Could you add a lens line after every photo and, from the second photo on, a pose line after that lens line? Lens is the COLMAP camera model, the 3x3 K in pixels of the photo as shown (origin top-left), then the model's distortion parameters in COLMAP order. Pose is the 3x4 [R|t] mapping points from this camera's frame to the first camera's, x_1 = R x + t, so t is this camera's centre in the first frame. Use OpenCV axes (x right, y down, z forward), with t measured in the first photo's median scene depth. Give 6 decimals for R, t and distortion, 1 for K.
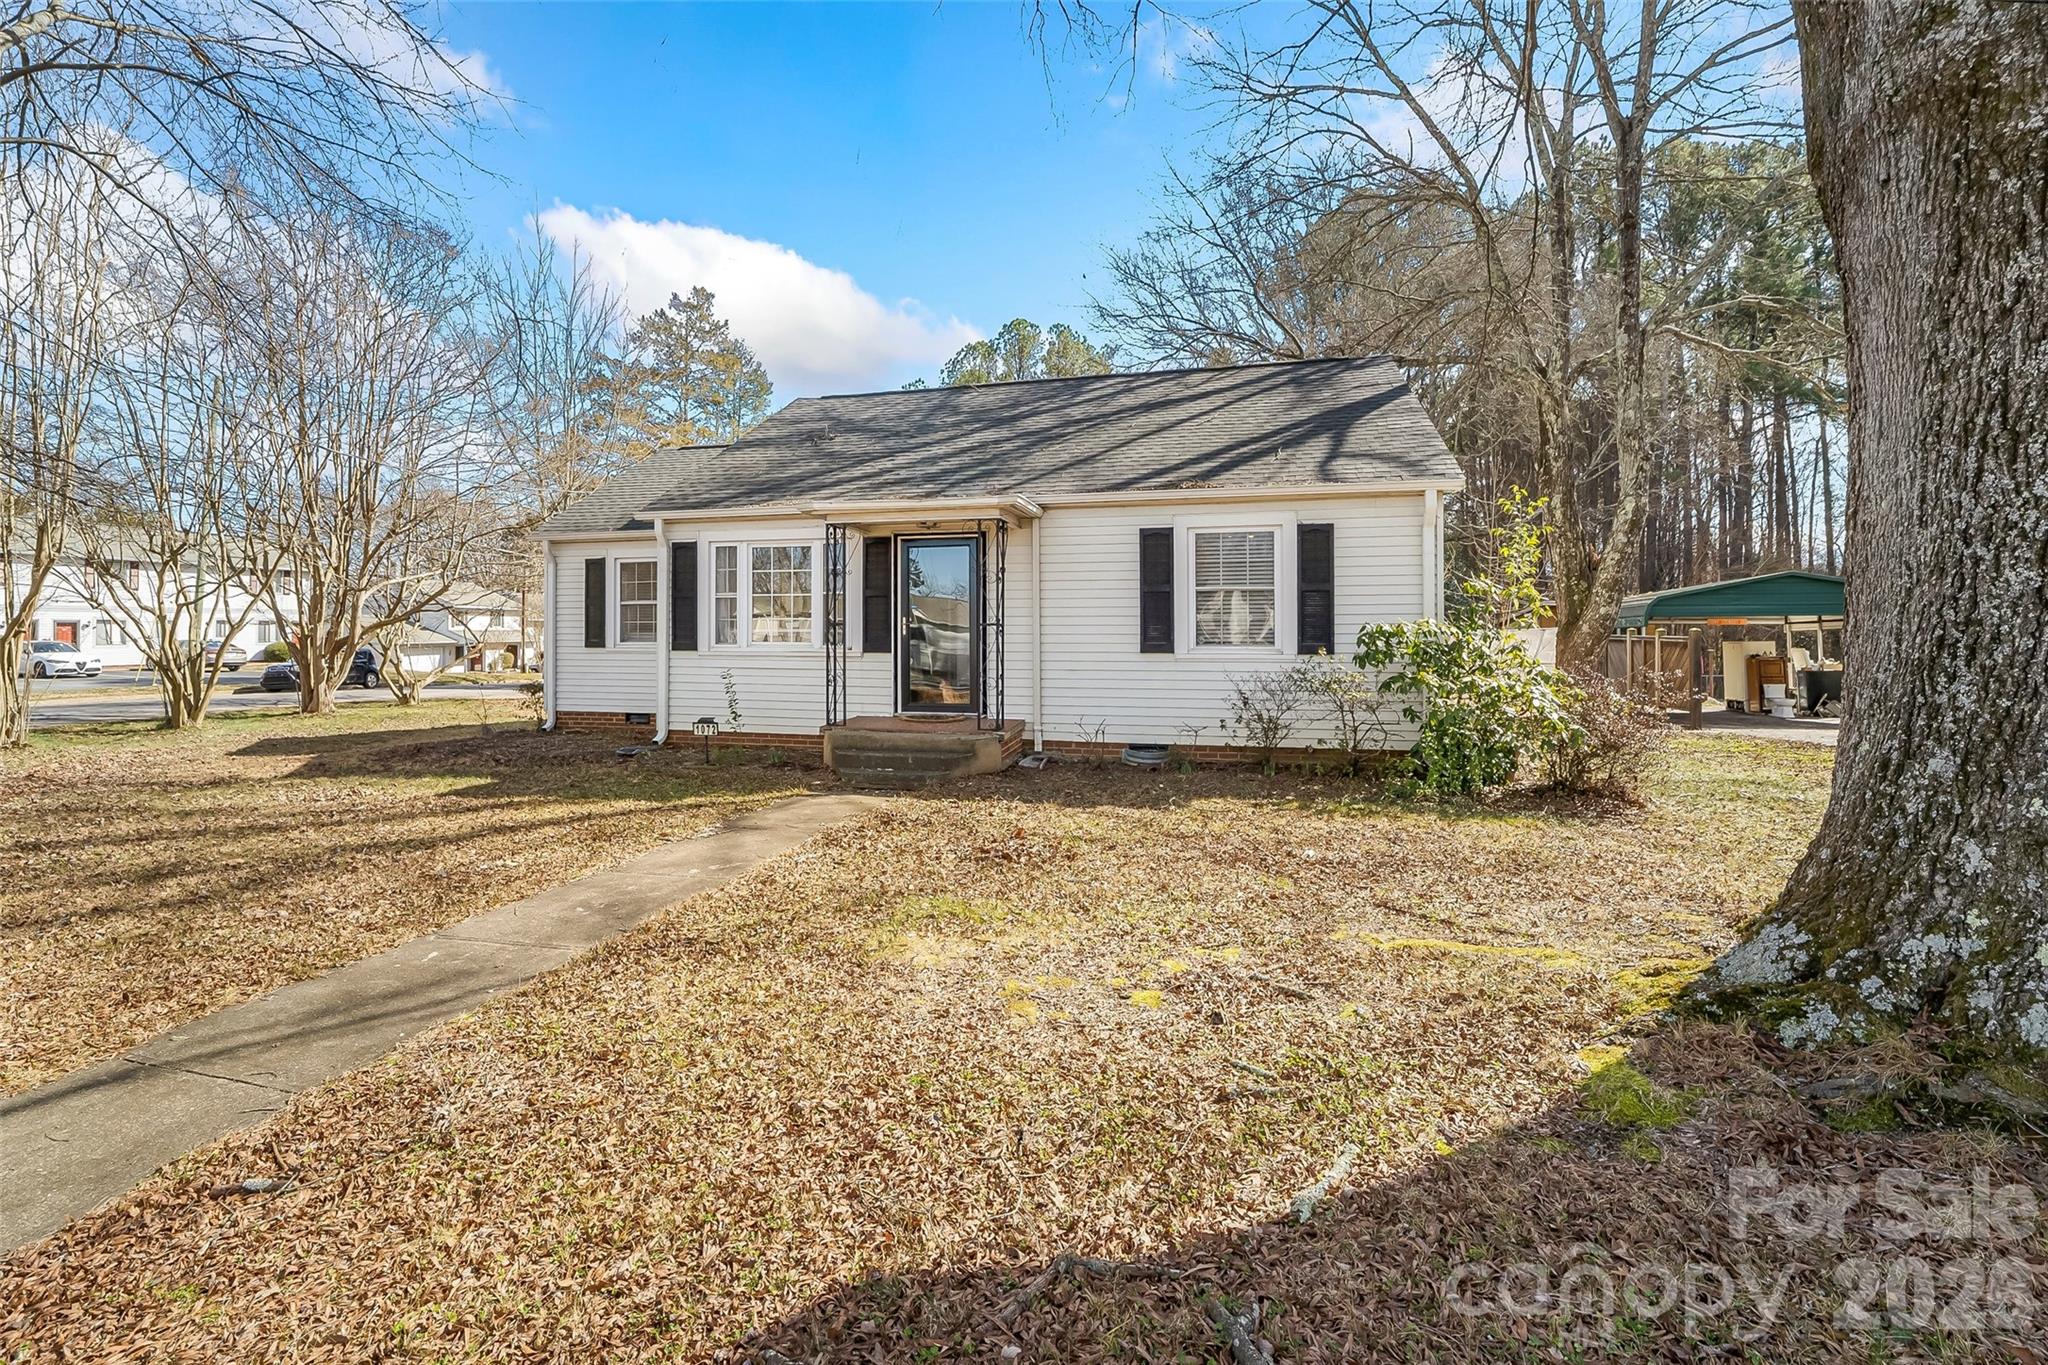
lens RADIAL K [[809.5, 0, 1024.0], [0, 809.5, 682.5], [0, 0, 1]] dist [-0.010157, -0.000145]
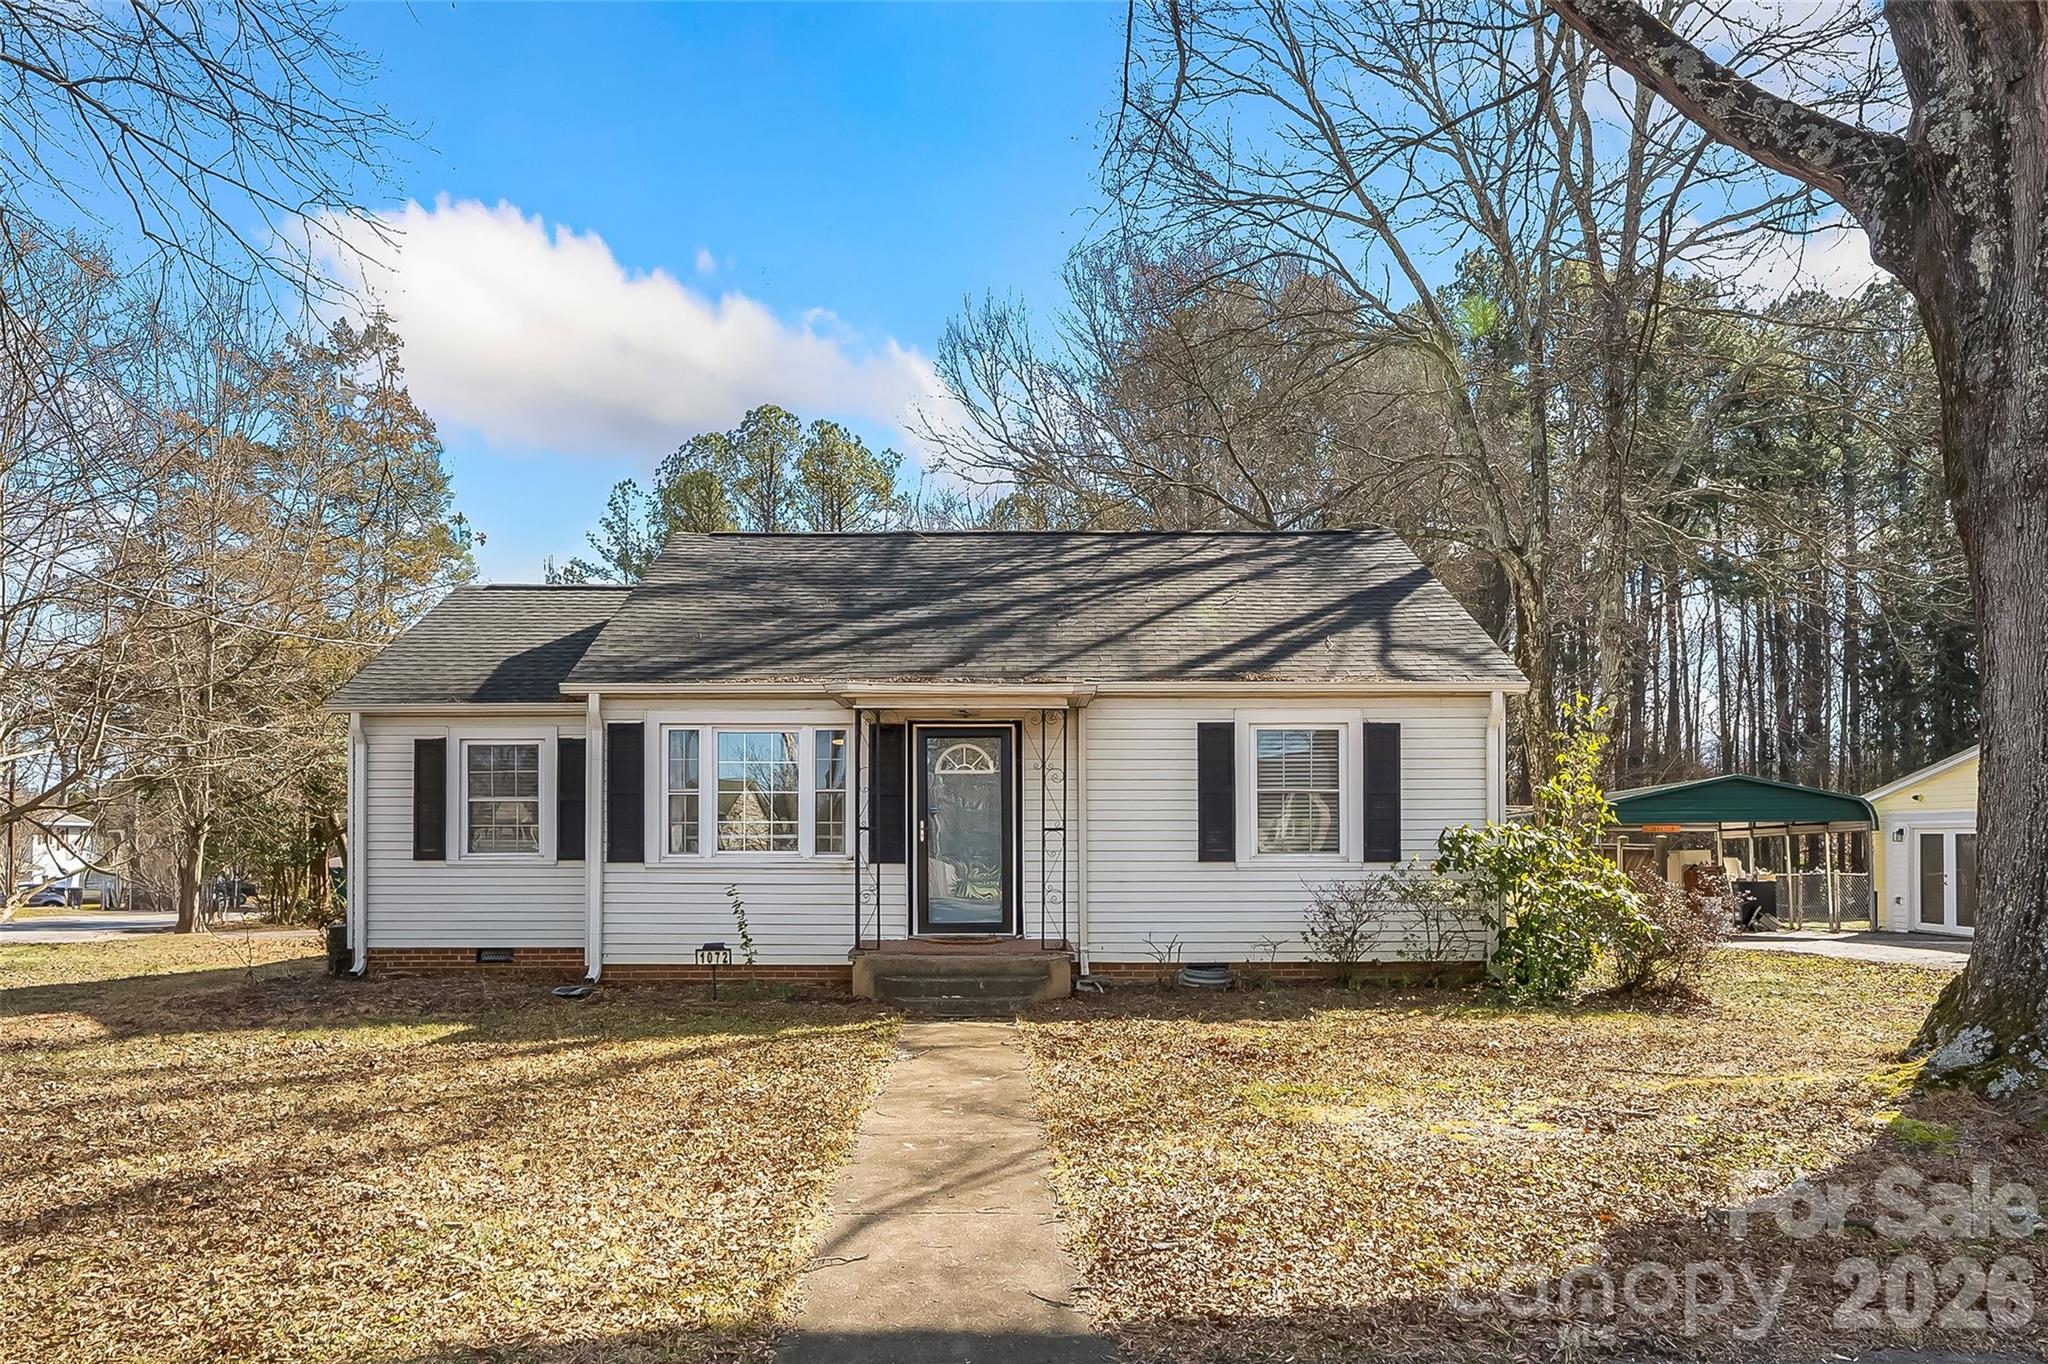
lens RADIAL K [[1126.3, 0, 1023.4], [0, 1126.3, 920.3], [0, 0, 1]] dist [-0.000029, -0.000761]
pose [[0.971296, -0.017376, 0.237238, -0.343554], [0.015944, 0.999841, 0.007951, 0.015519], [-0.237339, -0.003941, 0.971419, -0.167304]]
